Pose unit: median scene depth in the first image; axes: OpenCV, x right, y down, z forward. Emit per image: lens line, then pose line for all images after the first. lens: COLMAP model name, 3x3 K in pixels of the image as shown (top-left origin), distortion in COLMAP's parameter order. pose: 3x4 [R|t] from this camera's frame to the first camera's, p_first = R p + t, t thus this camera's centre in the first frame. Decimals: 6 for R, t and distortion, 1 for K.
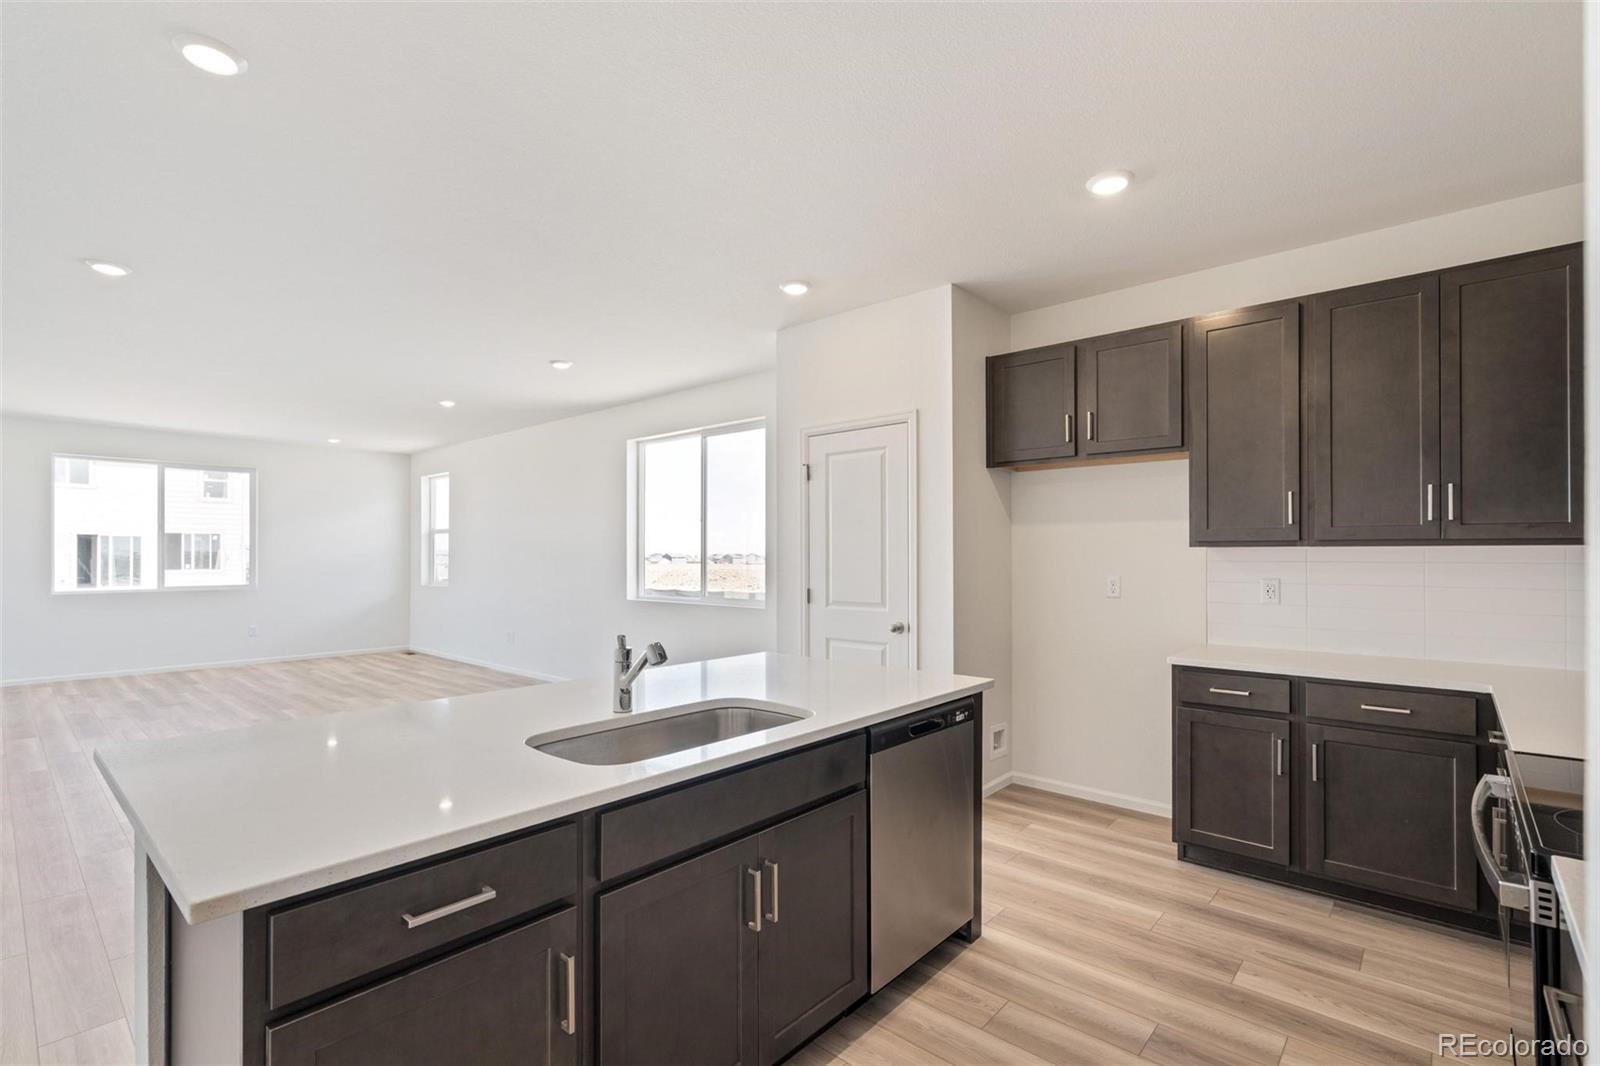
lens RADIAL K [[732.1, 0, 791.8], [0, 732.1, 550.3], [0, 0, 1]] dist [-0.000903, 0.001290]
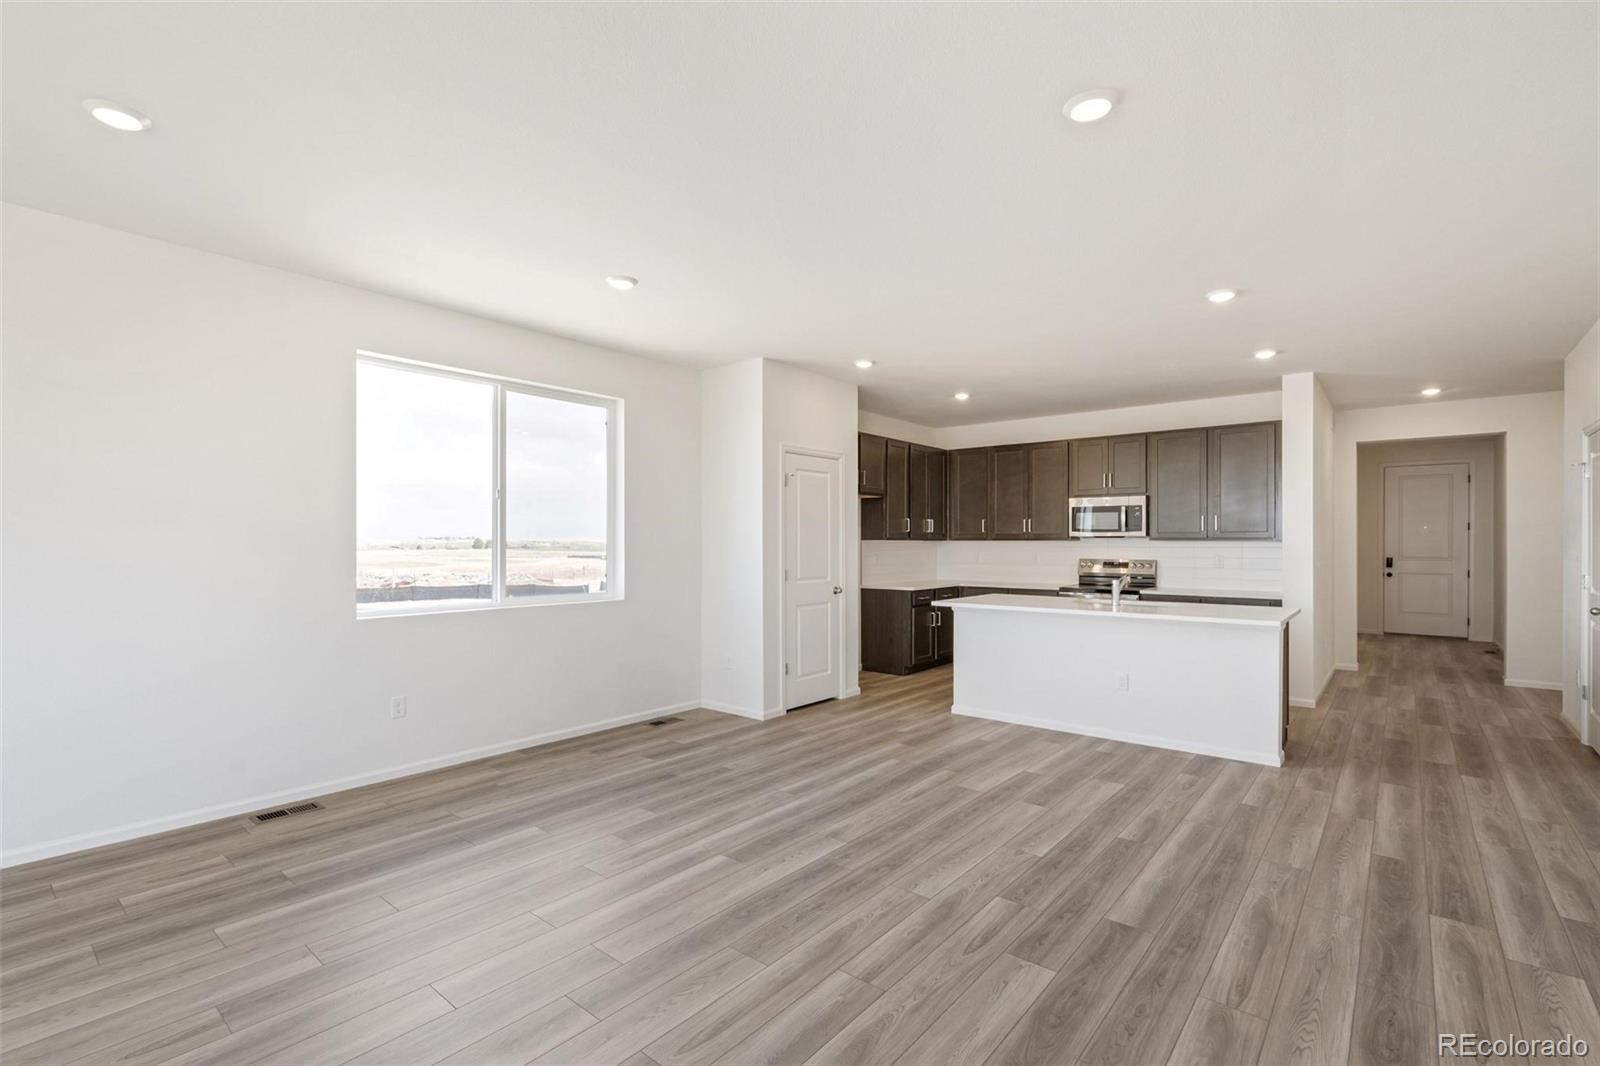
lens RADIAL K [[732.1, 0, 797.4], [0, 732.1, 547.4], [0, 0, 1]] dist [-0.000903, 0.001290]
pose [[-0.045193, -0.003901, 0.998971, -1.452453], [-0.005093, 0.999980, 0.003675, 0.008993], [-0.998965, -0.004922, -0.045212, 1.185630]]
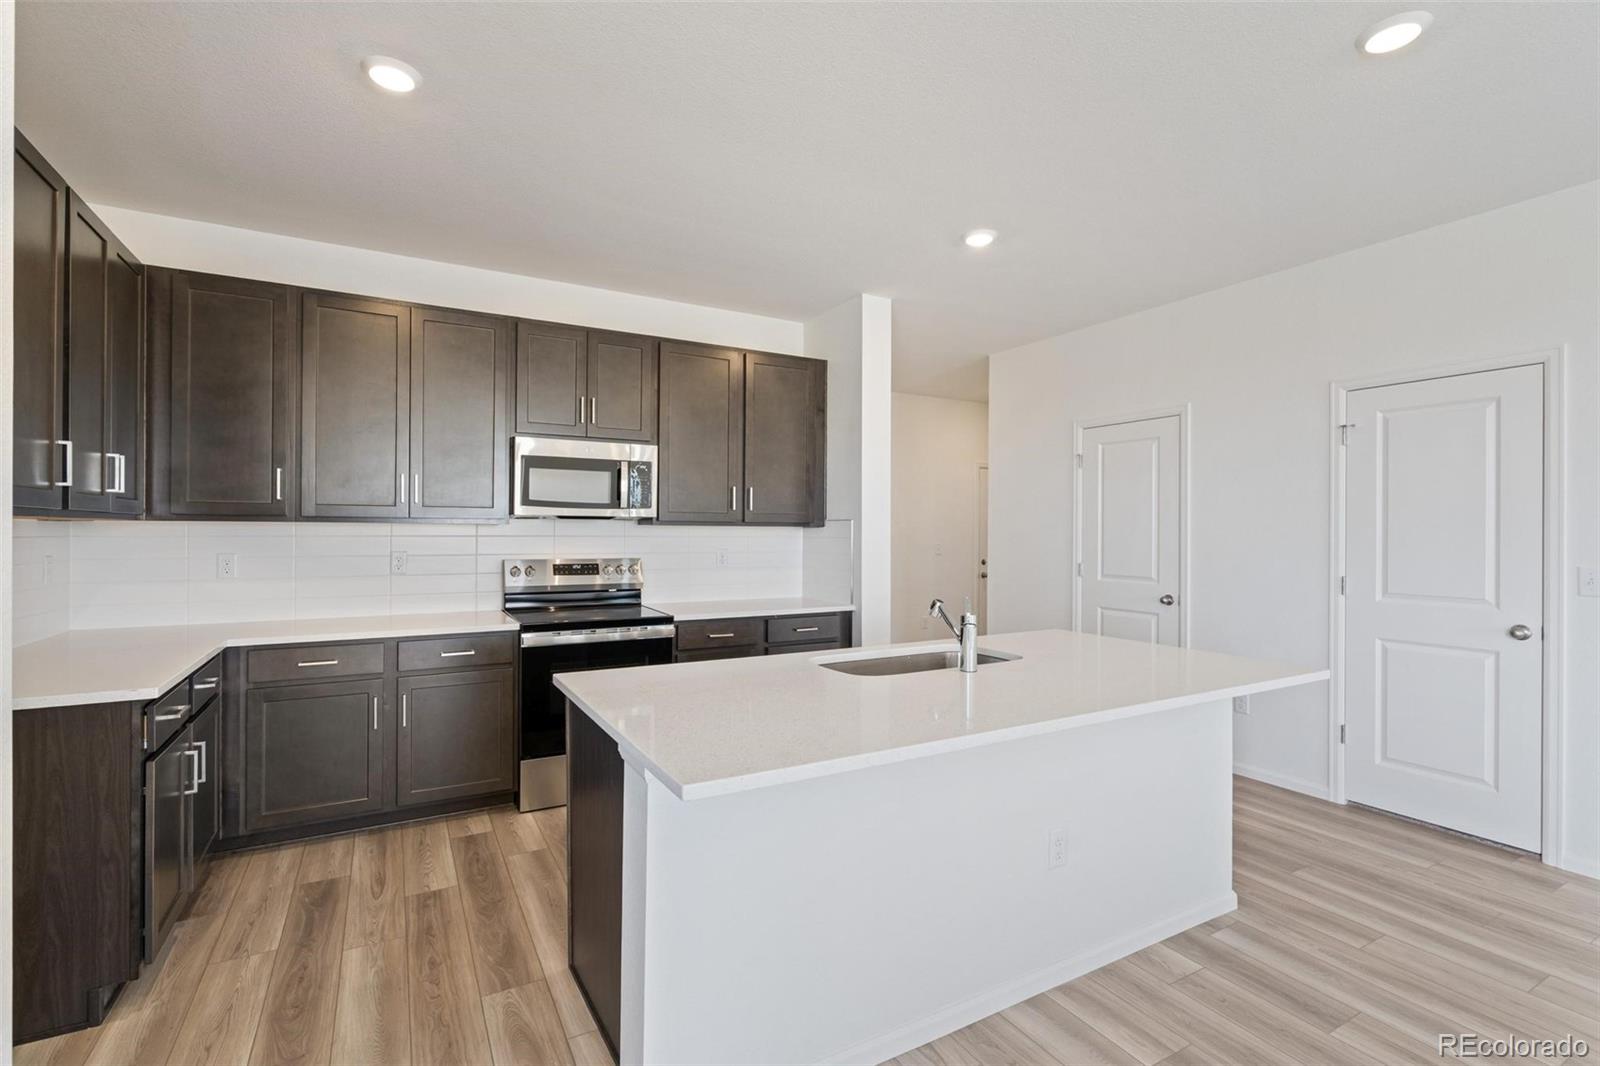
lens RADIAL K [[732.1, 0, 805.8], [0, 732.1, 531.6], [0, 0, 1]] dist [-0.000903, 0.001290]
pose [[-0.951525, -0.004535, 0.307537, -0.182712], [-0.005880, 0.999977, -0.003447, 0.005806], [-0.307514, -0.005089, -0.951530, 1.155590]]
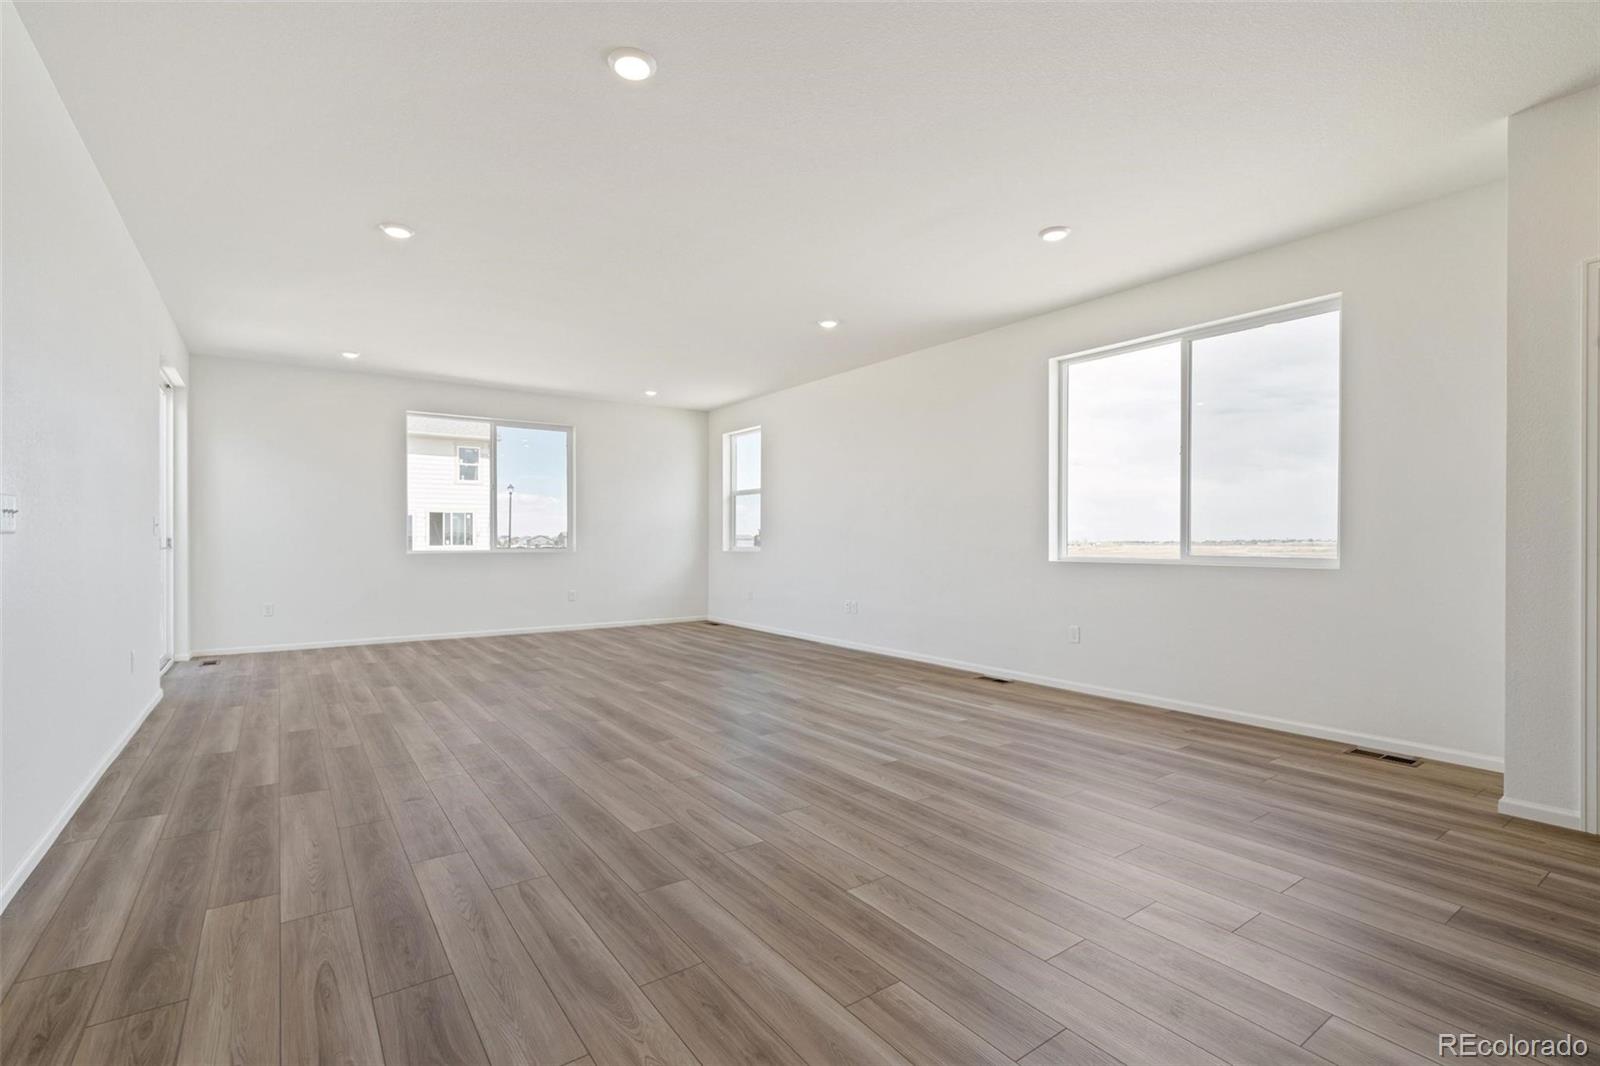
lens RADIAL K [[732.1, 0, 786.2], [0, 732.1, 543.0], [0, 0, 1]] dist [-0.000903, 0.001290]
pose [[0.974951, 0.002063, -0.222409, -0.573810], [0.000601, 0.999929, 0.011909, 0.066700], [0.222418, -0.011745, 0.974881, 0.297123]]
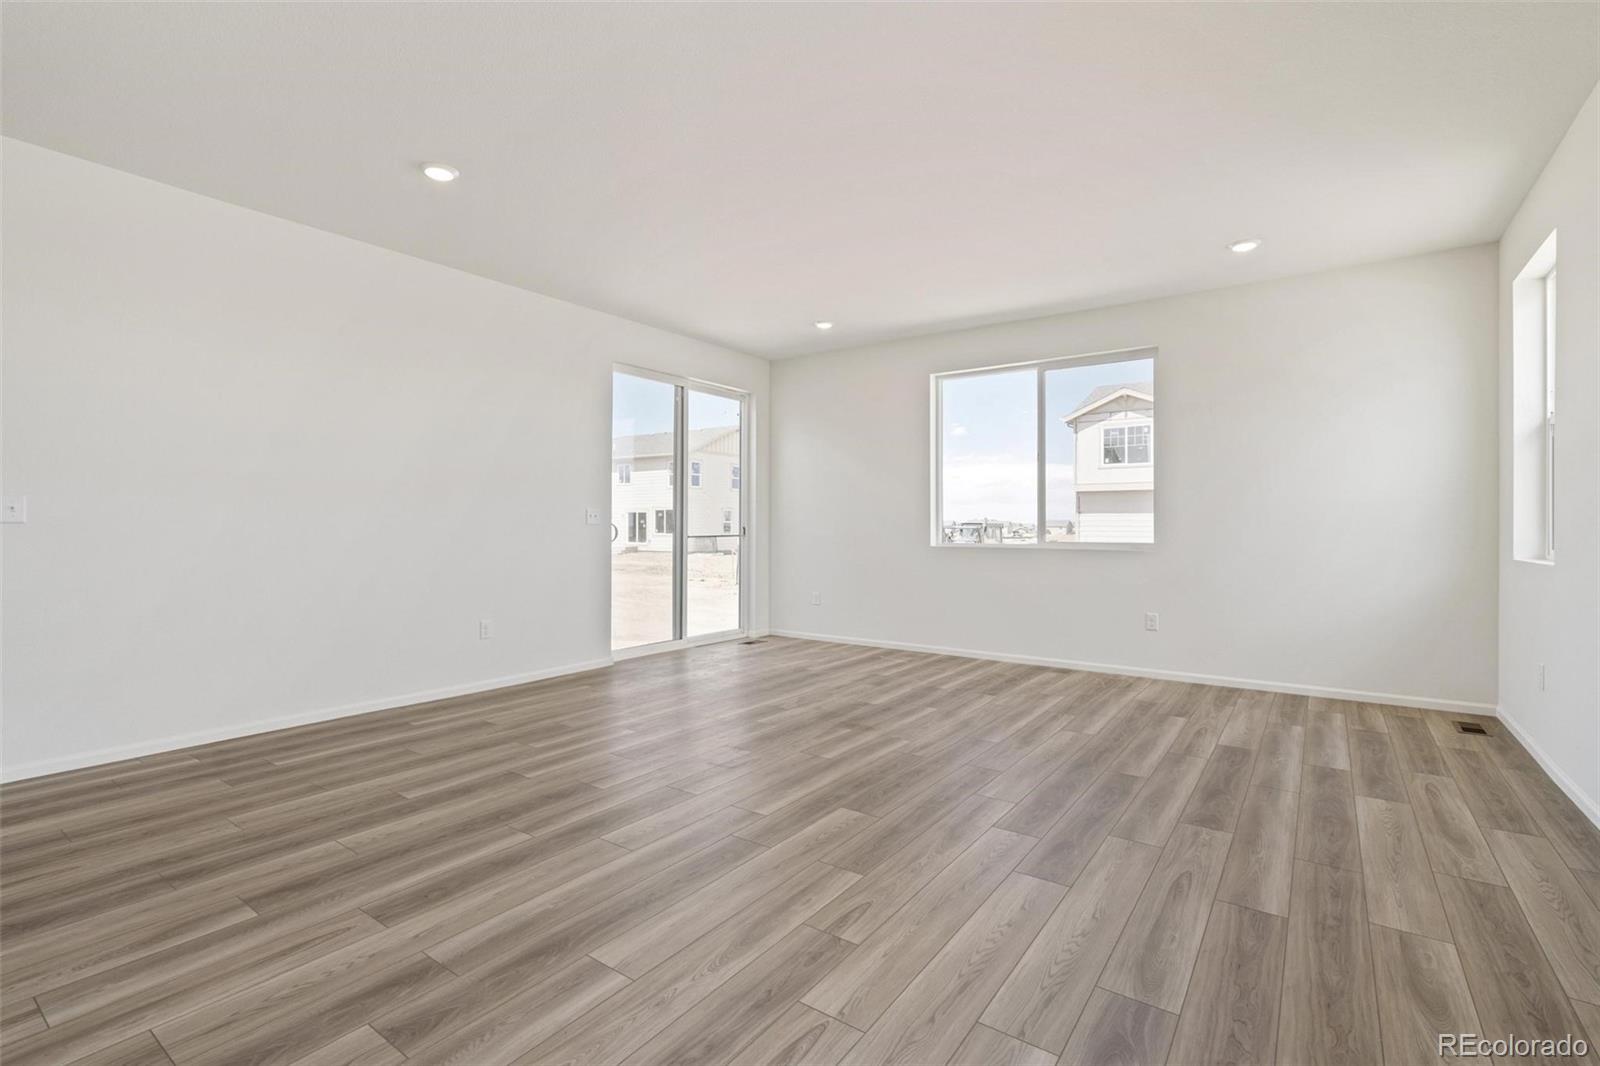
lens RADIAL K [[732.1, 0, 787.0], [0, 732.1, 531.4], [0, 0, 1]] dist [-0.000903, 0.001290]
pose [[0.102862, 0.007195, -0.994670, -0.415600], [0.002480, 0.999969, 0.007490, 0.072714], [0.994693, -0.003238, 0.102841, 1.495692]]
